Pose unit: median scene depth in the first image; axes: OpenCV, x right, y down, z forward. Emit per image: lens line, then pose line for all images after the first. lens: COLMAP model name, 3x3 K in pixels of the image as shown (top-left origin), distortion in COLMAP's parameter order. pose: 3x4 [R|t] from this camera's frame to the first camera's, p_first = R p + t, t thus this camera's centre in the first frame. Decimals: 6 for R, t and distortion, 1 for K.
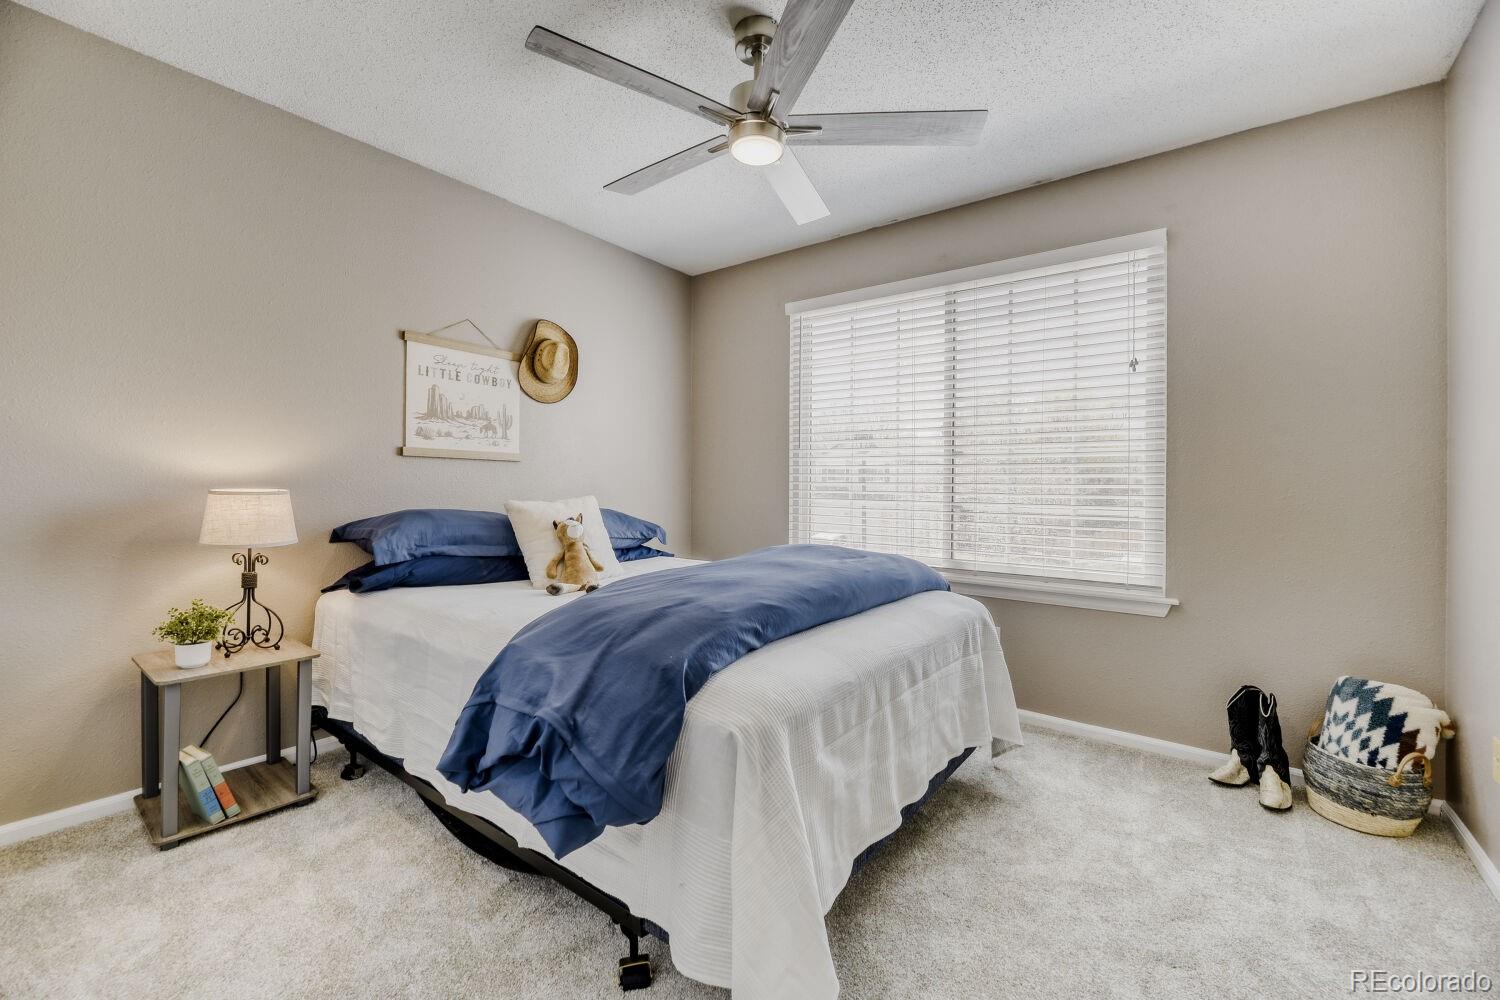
lens RADIAL K [[612.6, 0, 742.2], [0, 612.6, 472.9], [0, 0, 1]] dist [-0.000776, -0.002429]
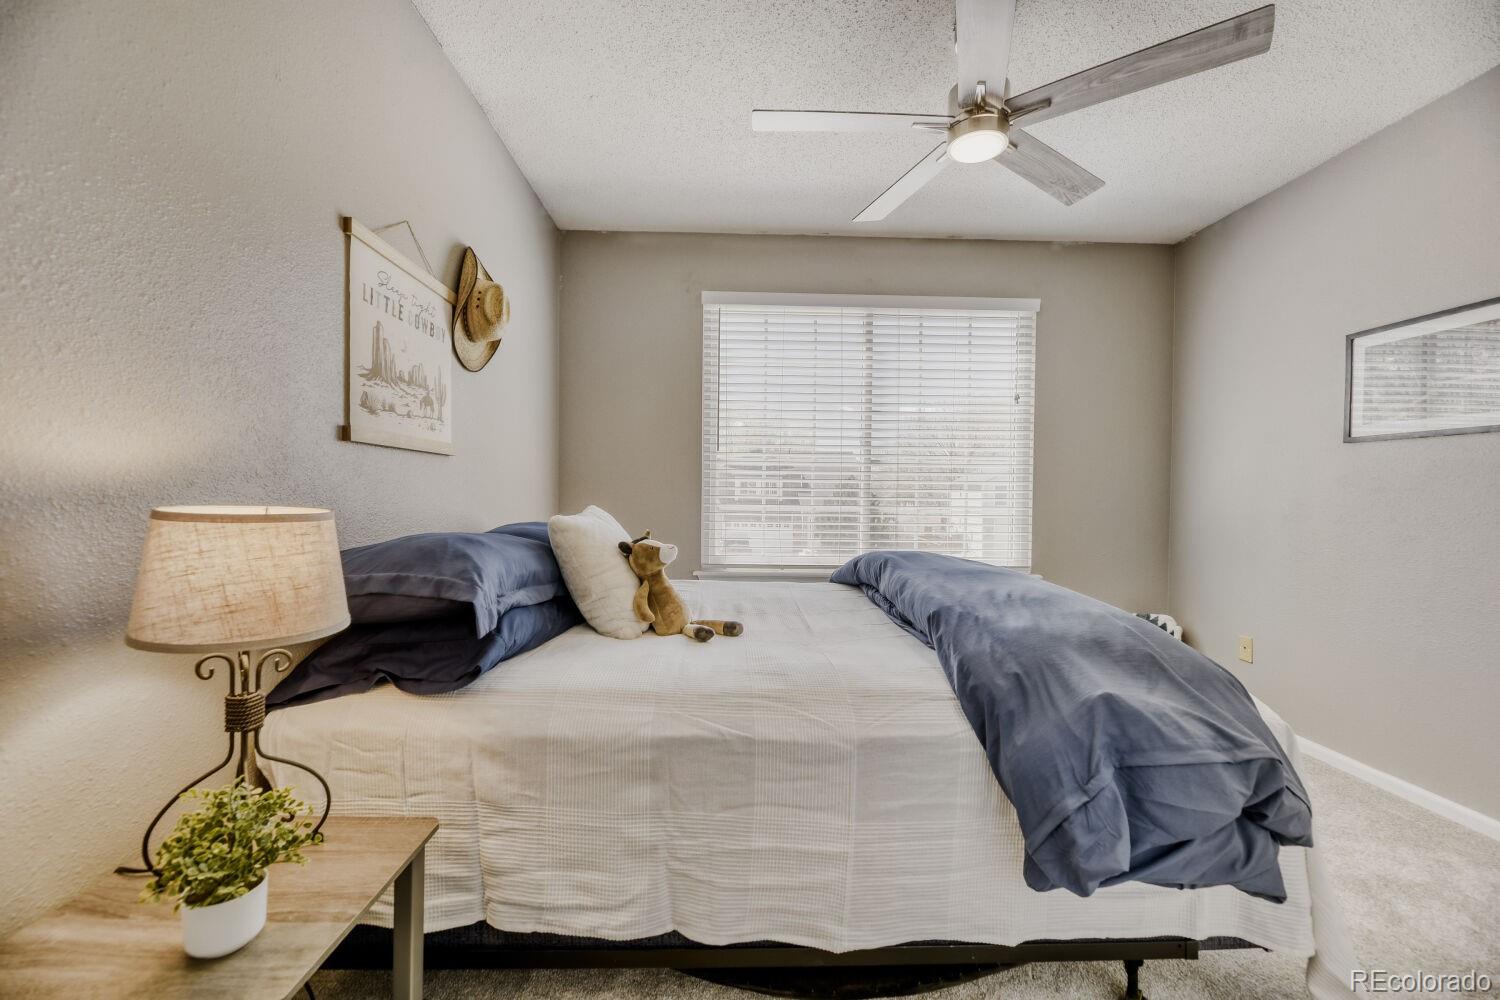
lens RADIAL K [[612.6, 0, 748.3], [0, 612.6, 492.0], [0, 0, 1]] dist [-0.000776, -0.002429]
pose [[0.778354, -0.003426, 0.627816, -0.586296], [-0.014214, 0.999633, 0.023078, 0.000089], [-0.627664, -0.026886, 0.778020, 0.314629]]
